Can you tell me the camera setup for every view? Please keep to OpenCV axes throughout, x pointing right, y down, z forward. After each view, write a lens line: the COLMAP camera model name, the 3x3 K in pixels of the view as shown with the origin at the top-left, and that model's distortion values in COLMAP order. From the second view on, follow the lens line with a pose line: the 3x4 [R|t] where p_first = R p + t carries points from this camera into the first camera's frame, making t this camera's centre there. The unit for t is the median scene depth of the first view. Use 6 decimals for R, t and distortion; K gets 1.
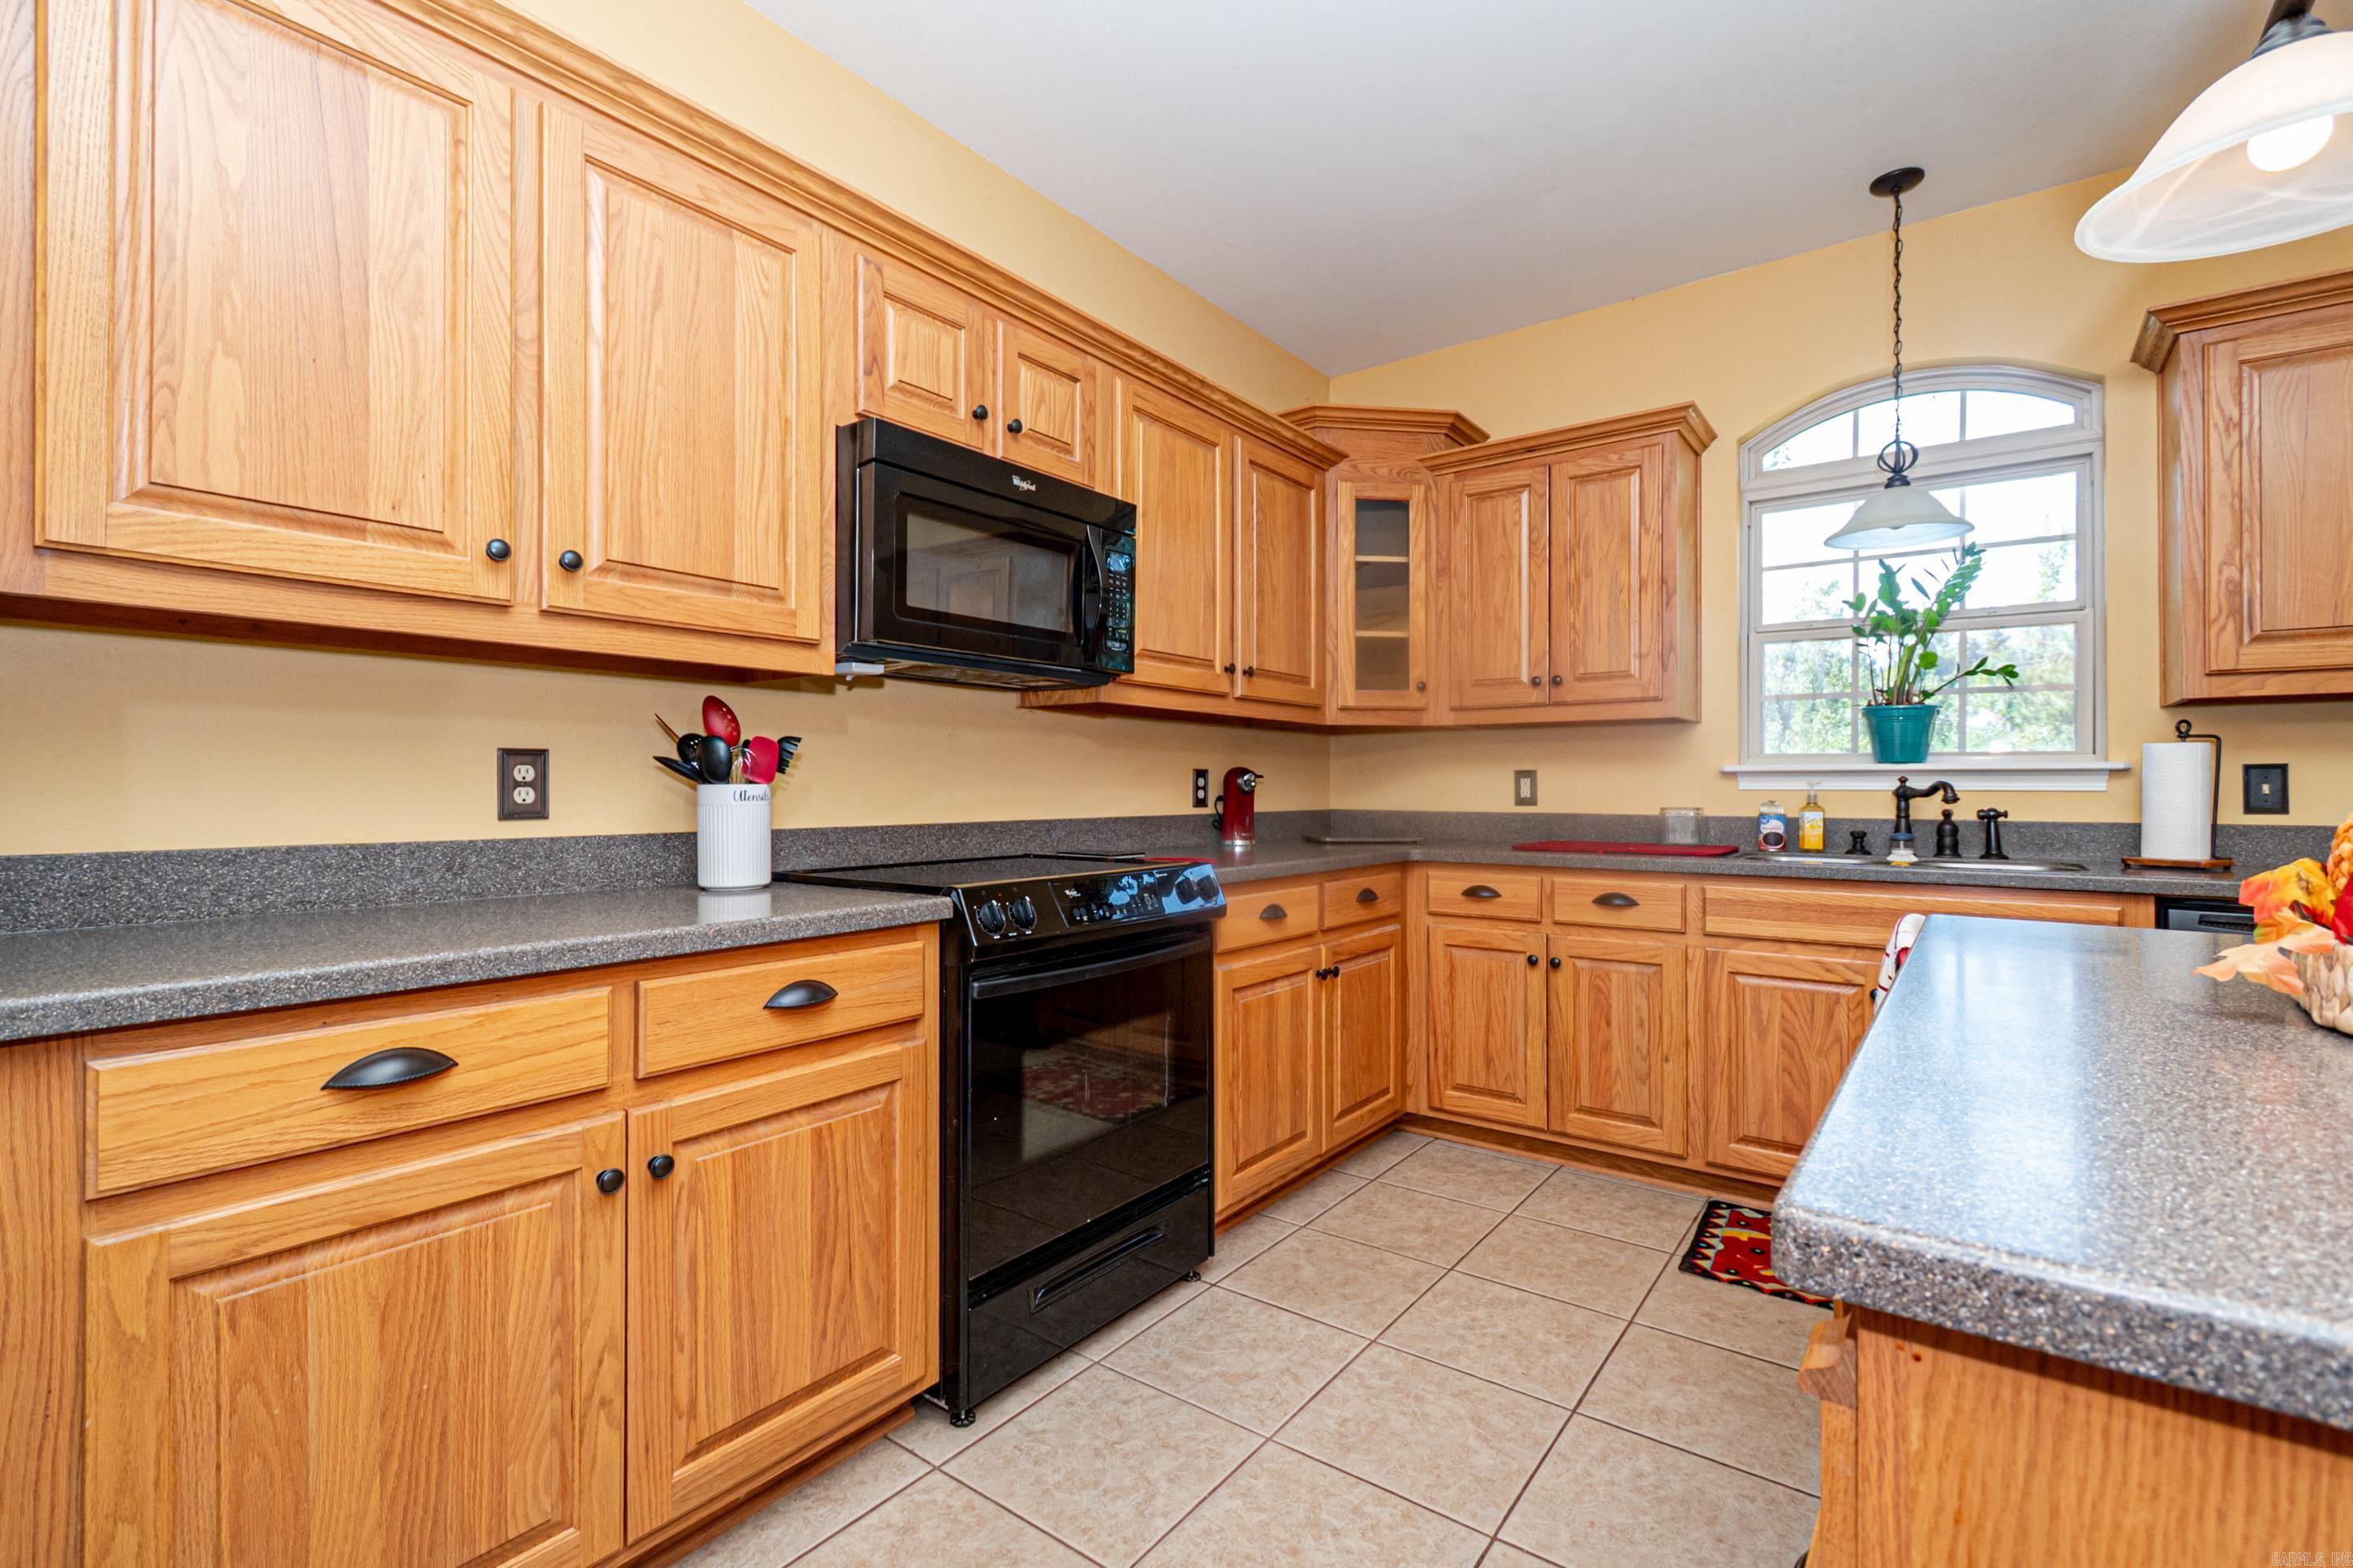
lens RADIAL K [[1038.7, 0, 1176.8], [0, 1038.7, 786.1], [0, 0, 1]] dist [-0.000252, -0.000981]
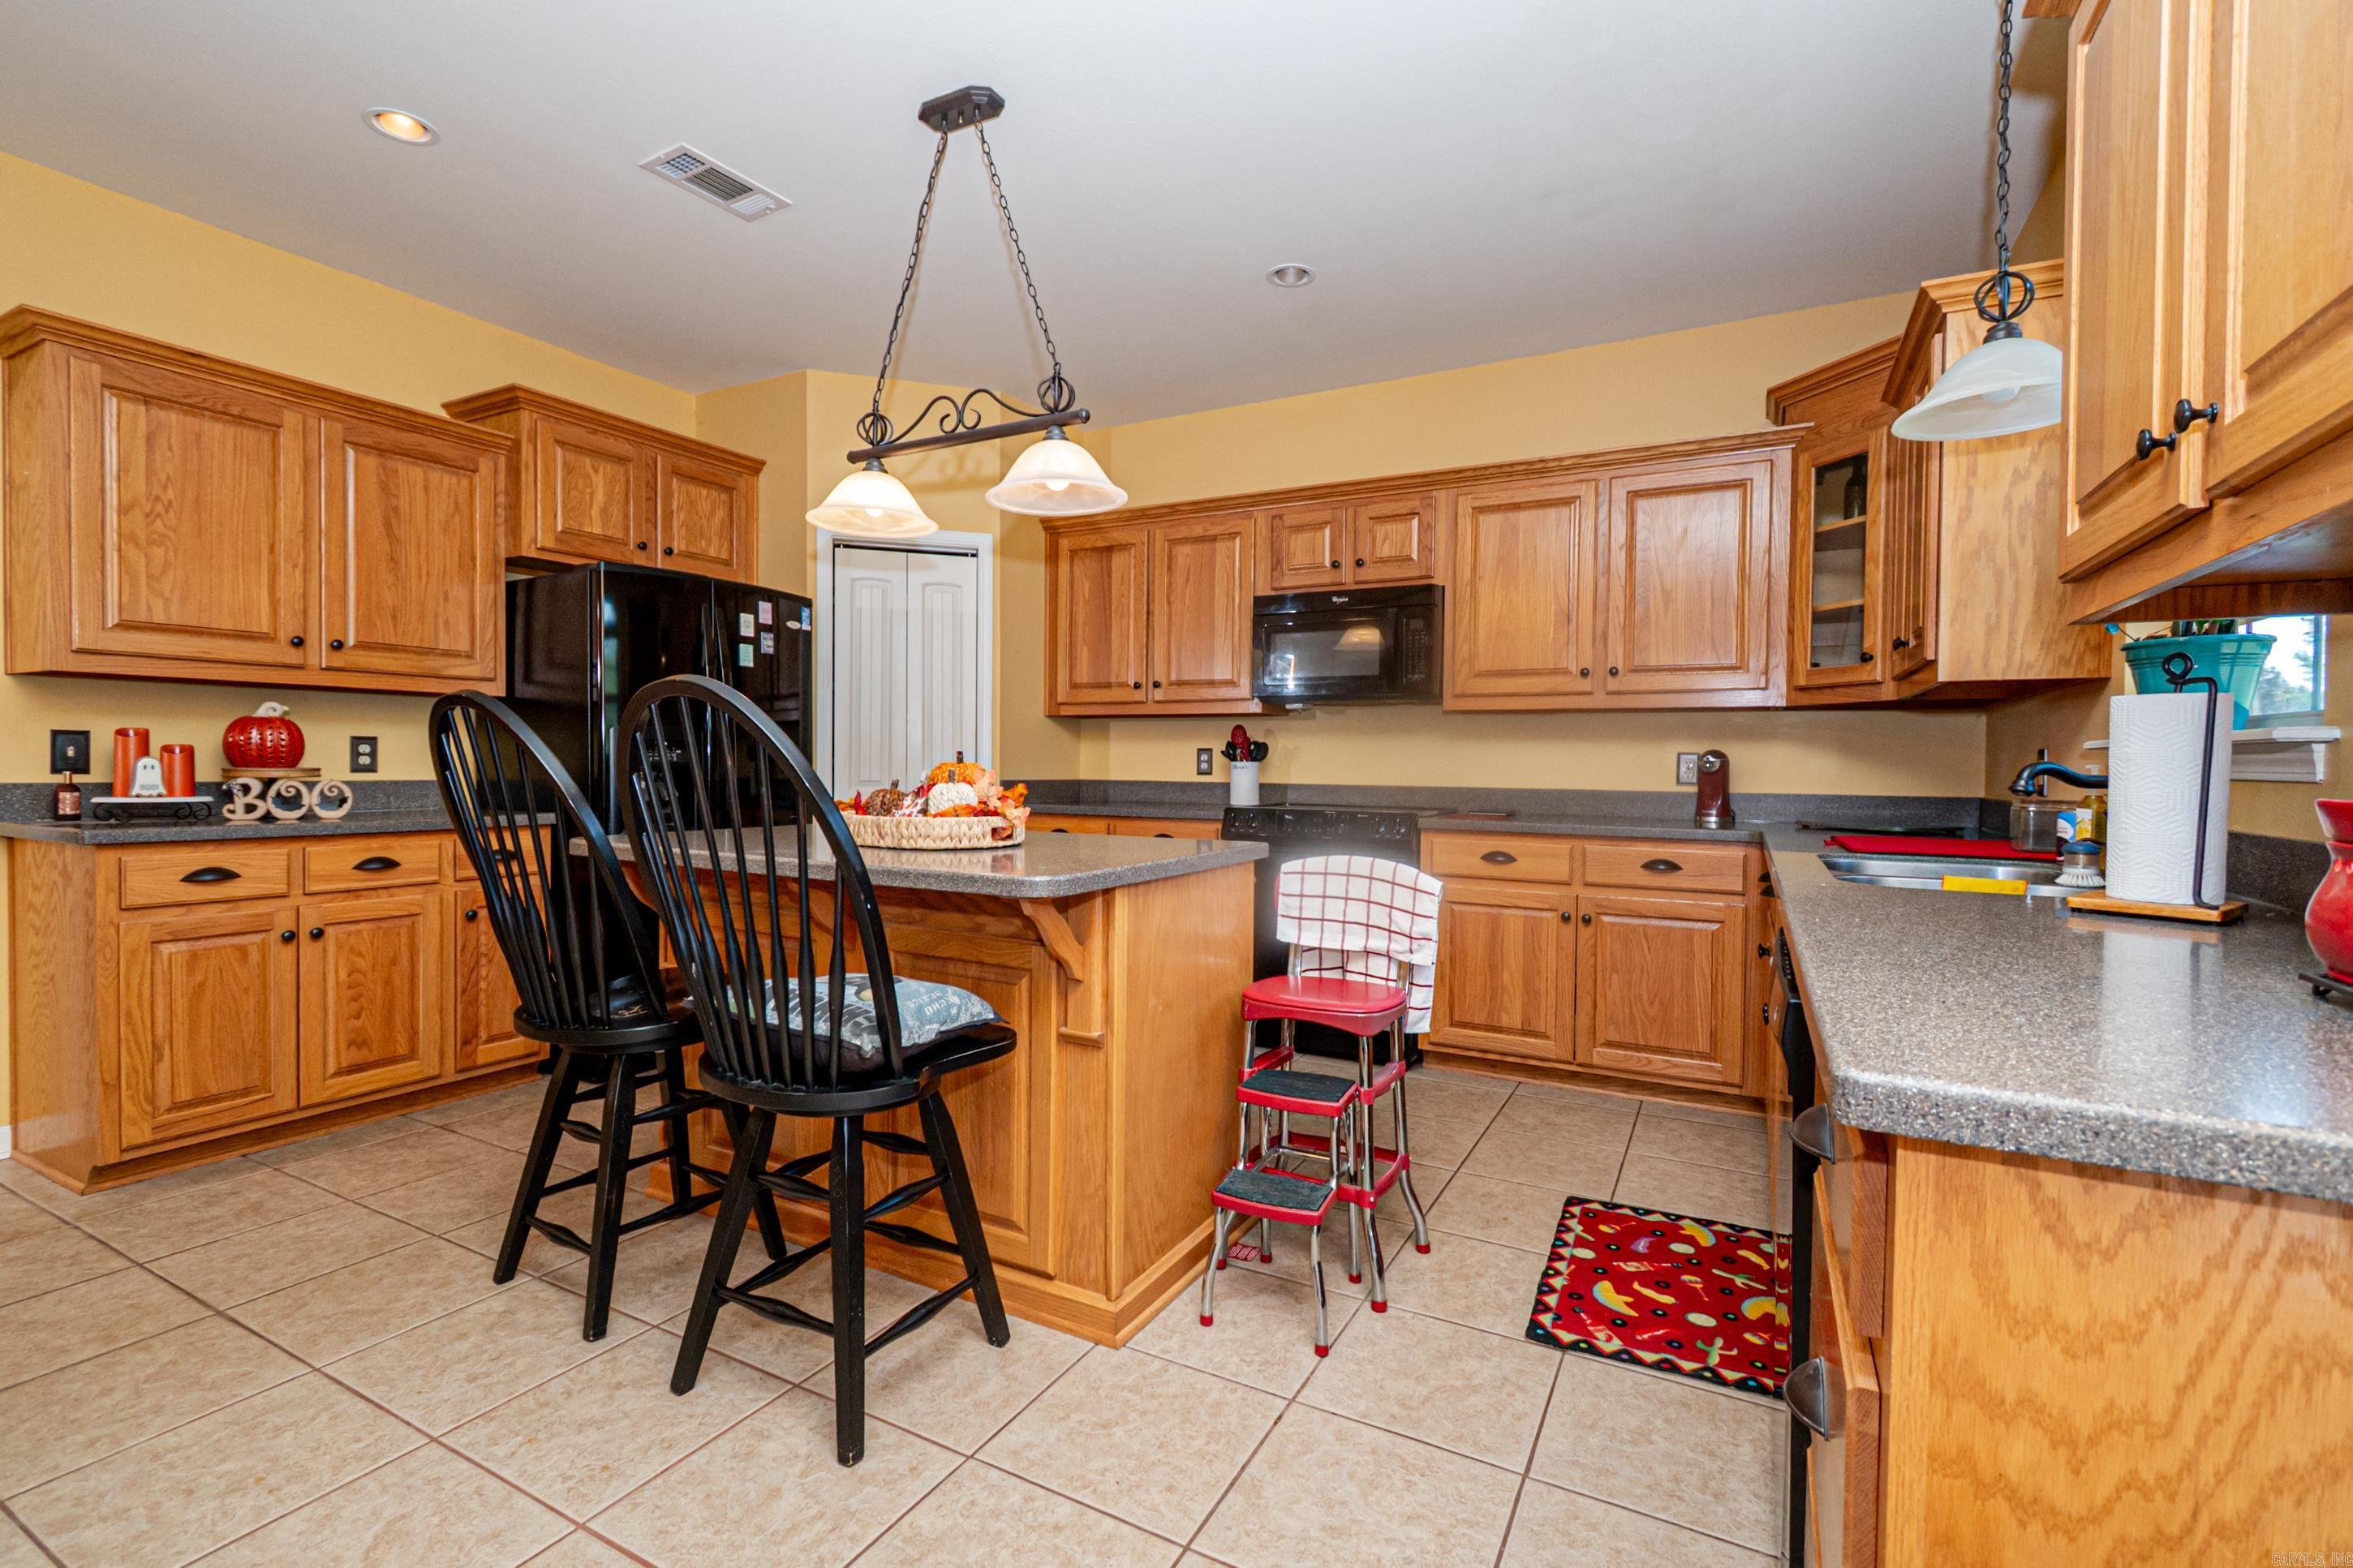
lens RADIAL K [[1038.7, 0, 1176.7], [0, 1038.7, 779.5], [0, 0, 1]] dist [-0.000252, -0.000981]
pose [[0.146315, 0.018149, -0.989072, 1.451452], [-0.008987, 0.999815, 0.017017, -0.000151], [0.989197, 0.006399, 0.146451, 0.390905]]
